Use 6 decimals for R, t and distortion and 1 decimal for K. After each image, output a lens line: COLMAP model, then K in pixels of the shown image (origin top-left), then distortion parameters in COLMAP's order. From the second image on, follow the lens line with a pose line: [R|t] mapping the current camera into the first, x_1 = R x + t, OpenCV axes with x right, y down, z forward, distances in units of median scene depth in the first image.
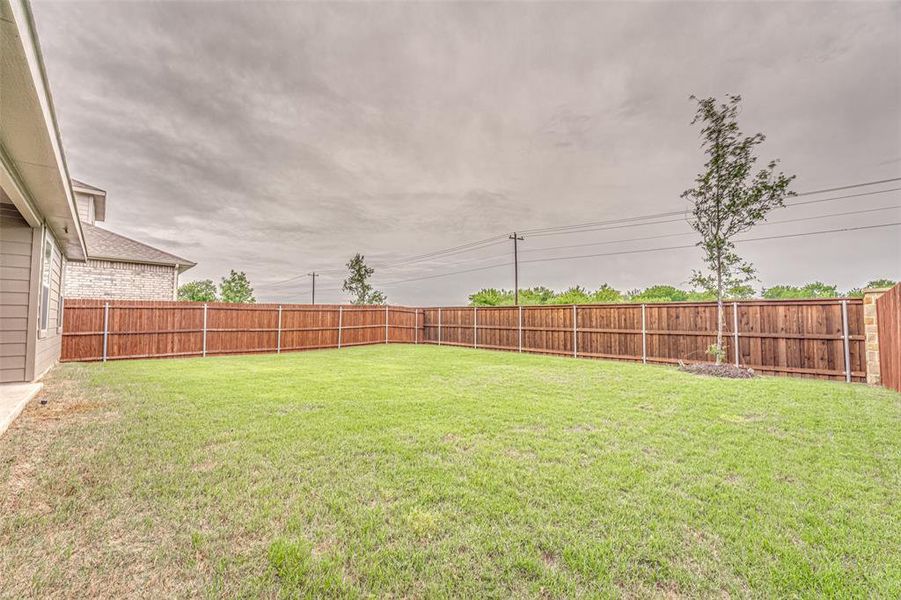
lens RADIAL K [[371.4, 0, 453.0], [0, 371.4, 300.2], [0, 0, 1]] dist [-0.033648, 0.005149]
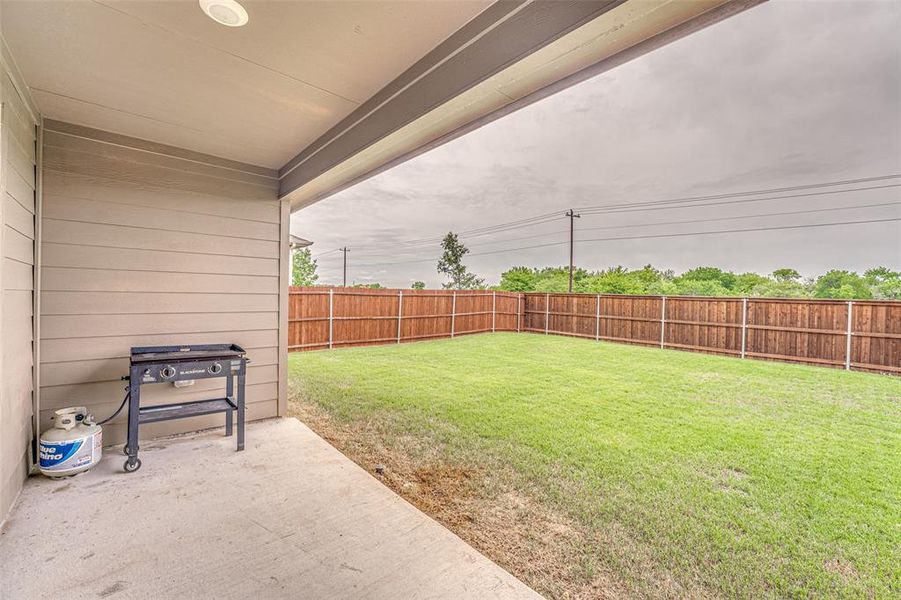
lens RADIAL K [[371.4, 0, 453.0], [0, 371.4, 300.2], [0, 0, 1]] dist [-0.033648, 0.005149]
pose [[0.998915, 0.021463, -0.041341, -0.288462], [-0.018750, 0.997714, 0.064930, -0.022032], [0.042640, -0.064084, 0.997033, 0.101795]]
